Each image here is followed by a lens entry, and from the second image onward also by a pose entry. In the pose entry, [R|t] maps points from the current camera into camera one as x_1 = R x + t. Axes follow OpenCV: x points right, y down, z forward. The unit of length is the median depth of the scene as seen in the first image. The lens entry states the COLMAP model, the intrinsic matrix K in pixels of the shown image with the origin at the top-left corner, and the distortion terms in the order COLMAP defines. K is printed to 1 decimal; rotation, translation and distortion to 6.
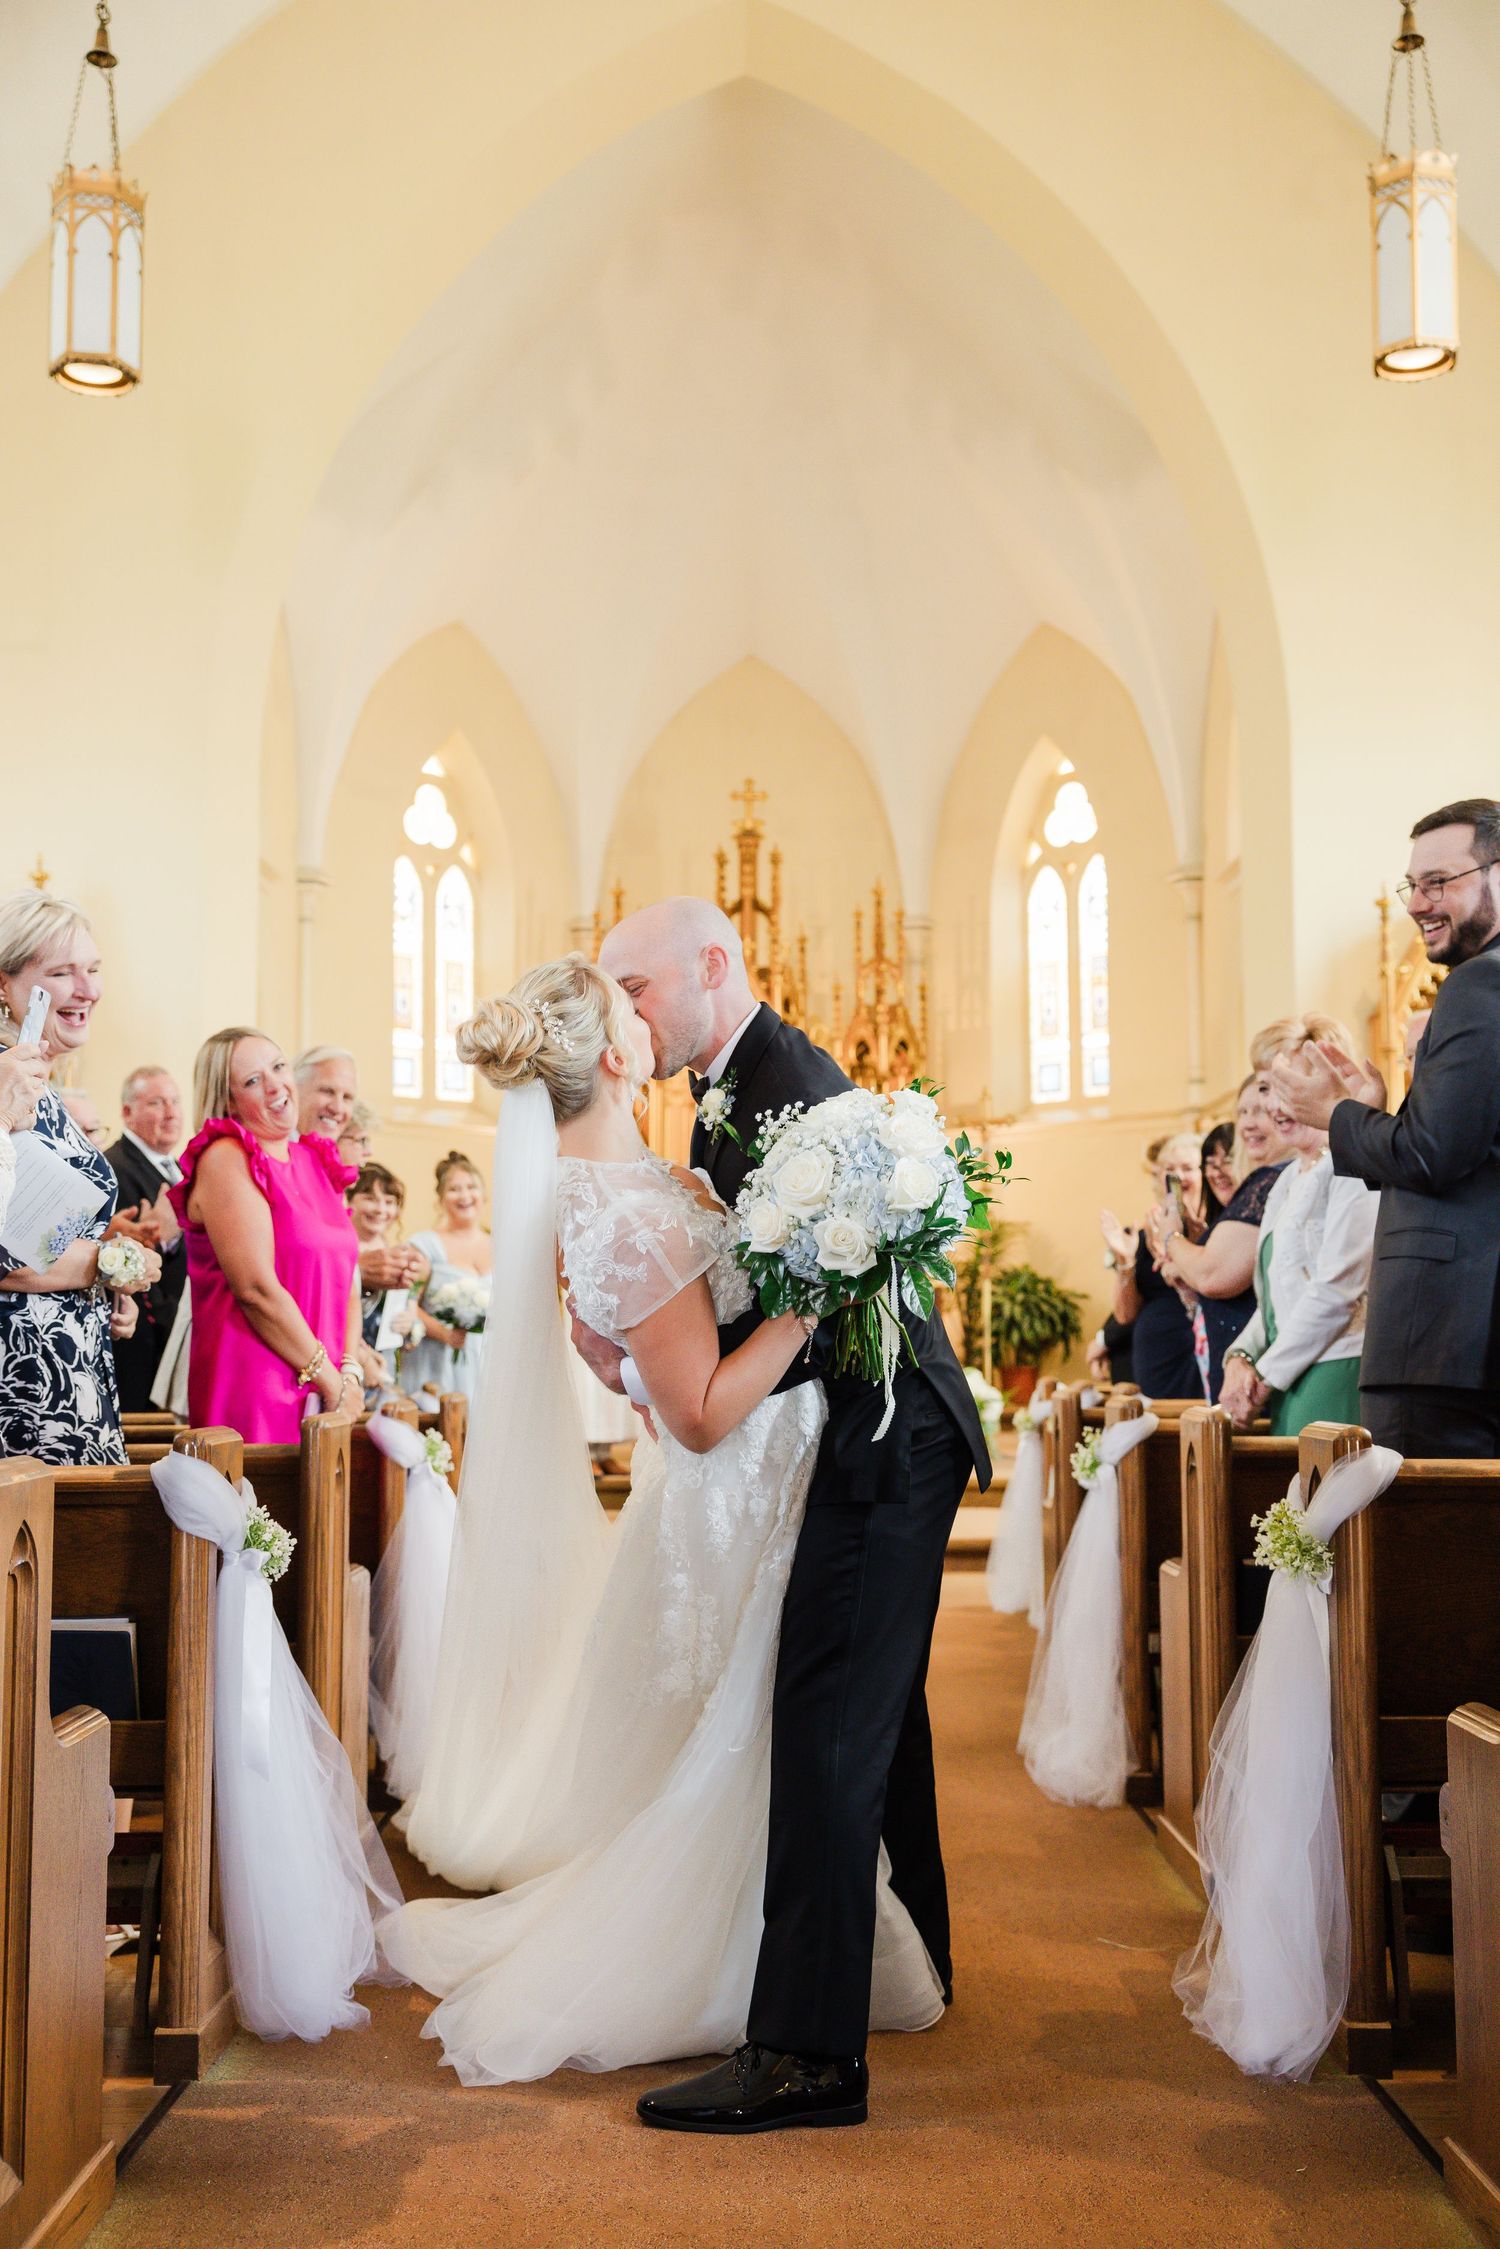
lens RADIAL K [[2214.6, 0, 750.0], [0, 2214.6, 1124.5], [0, 0, 1]] dist [-0.004060, -0.000528]
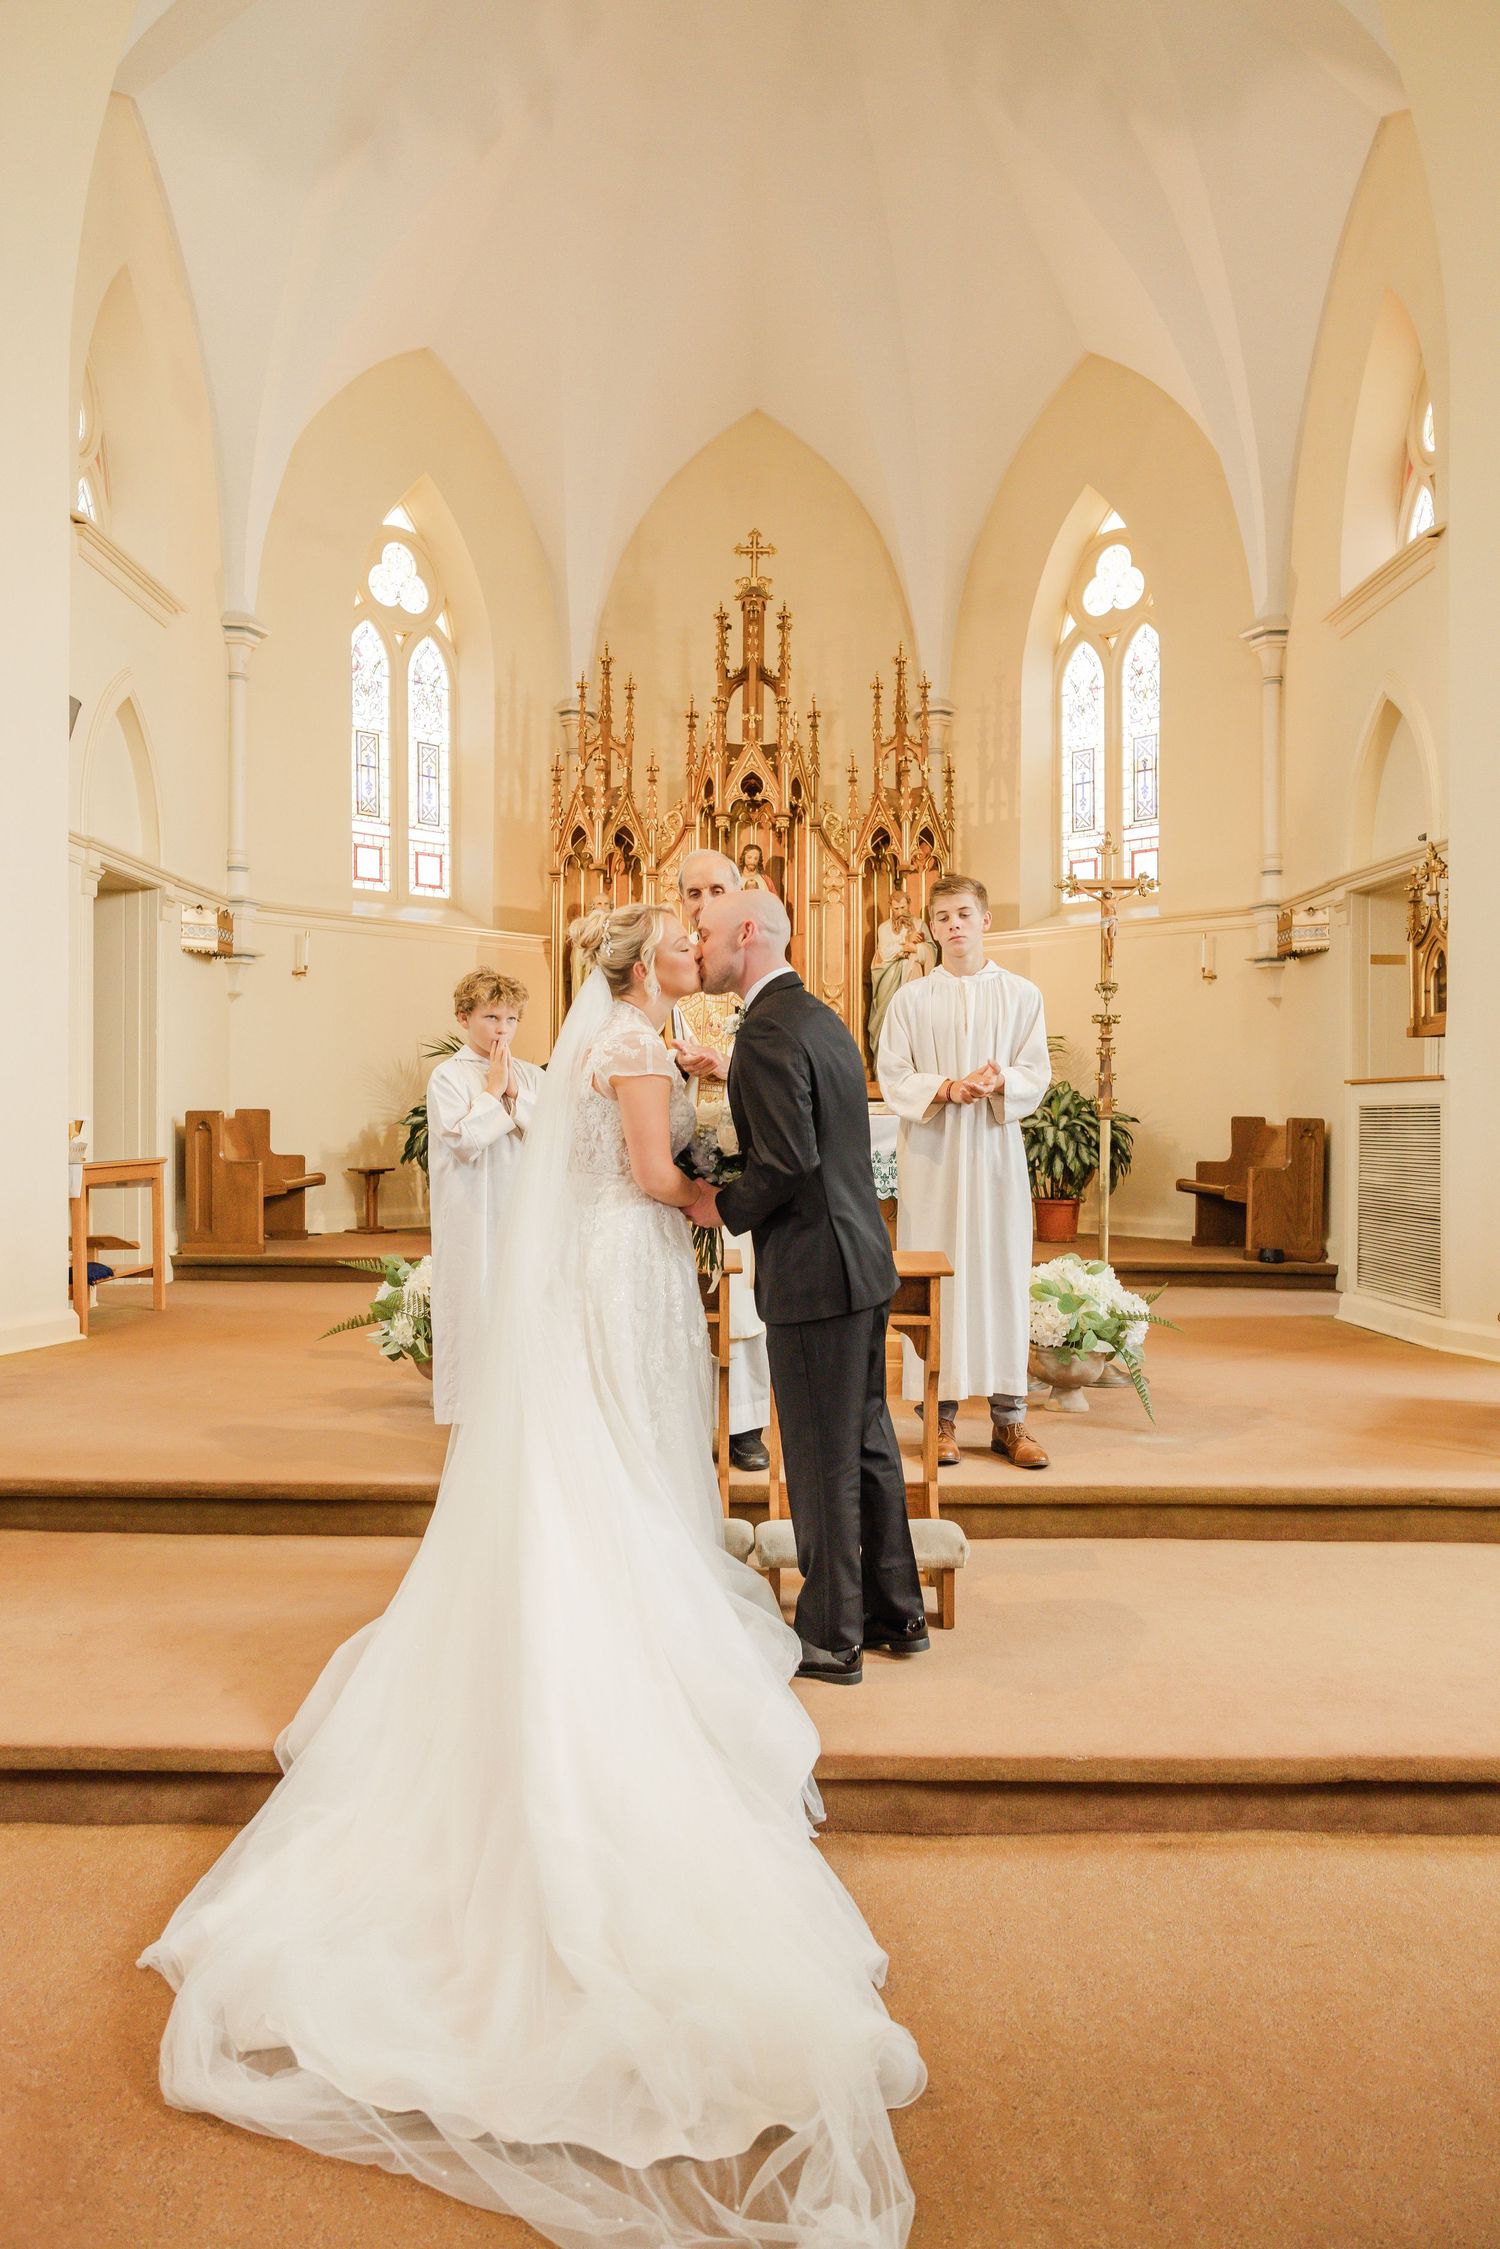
lens RADIAL K [[1553.8, 0, 750.0], [0, 1553.8, 1124.5], [0, 0, 1]] dist [-0.006702, -0.000767]
pose [[0.999981, 0.006171, 0.000526, -0.001312], [-0.006193, 0.994754, 0.102108, 0.016465], [0.000107, -0.102109, 0.994773, 0.364048]]
